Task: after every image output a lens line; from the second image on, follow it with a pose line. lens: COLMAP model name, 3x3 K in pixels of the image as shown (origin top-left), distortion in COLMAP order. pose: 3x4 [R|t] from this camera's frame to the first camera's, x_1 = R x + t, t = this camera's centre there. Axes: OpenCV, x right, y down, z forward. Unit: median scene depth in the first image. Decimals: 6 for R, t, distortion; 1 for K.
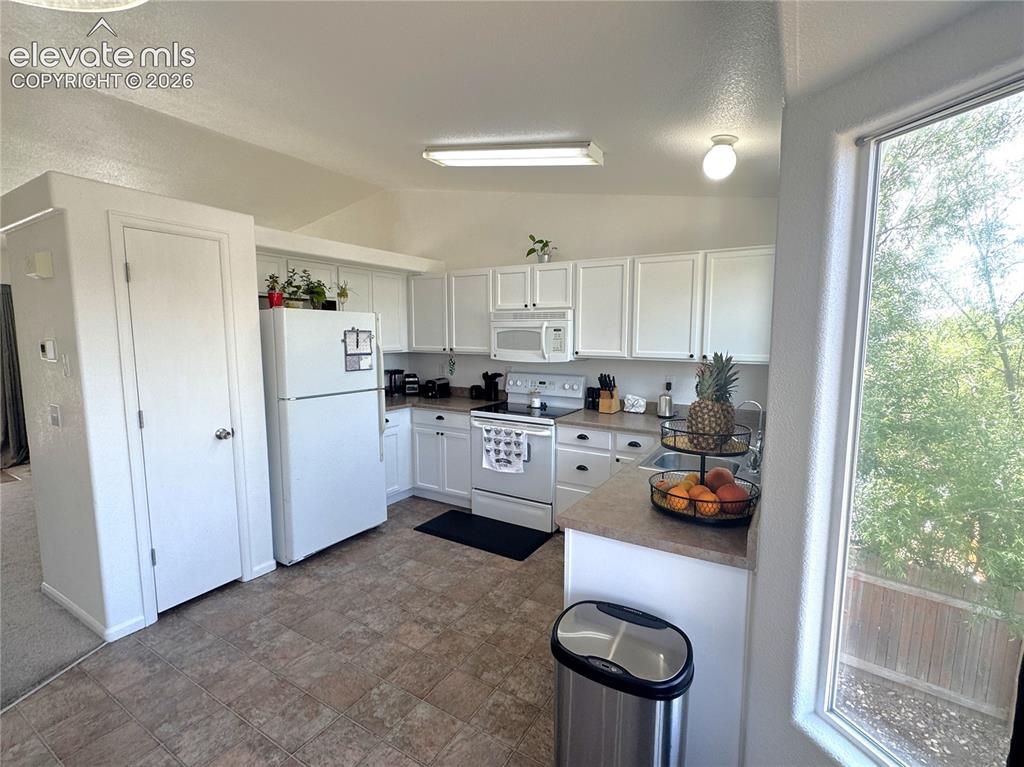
lens RADIAL K [[477.2, 0, 513.3], [0, 477.2, 385.0], [0, 0, 1]] dist [0.001167, -0.000899]
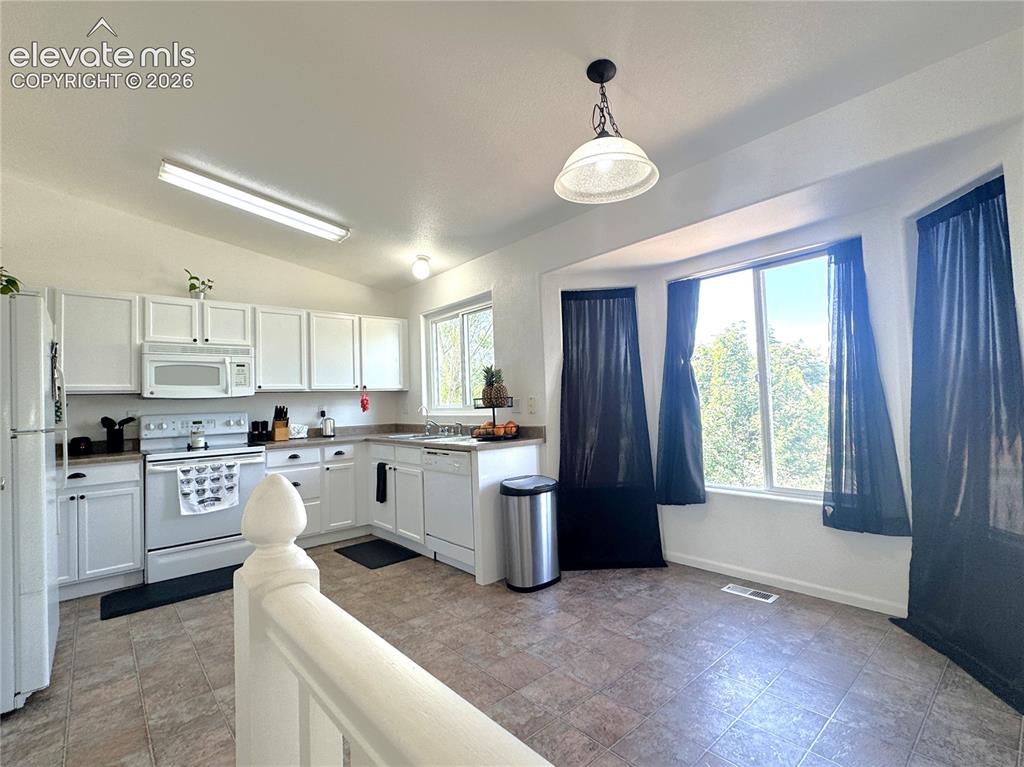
lens RADIAL K [[477.2, 0, 508.1], [0, 477.2, 386.1], [0, 0, 1]] dist [0.001167, -0.000899]
pose [[0.304022, 0.023026, 0.952387, -0.732547], [0.144008, 0.987109, -0.069836, 0.088259], [-0.941718, 0.158383, 0.296787, 0.139730]]
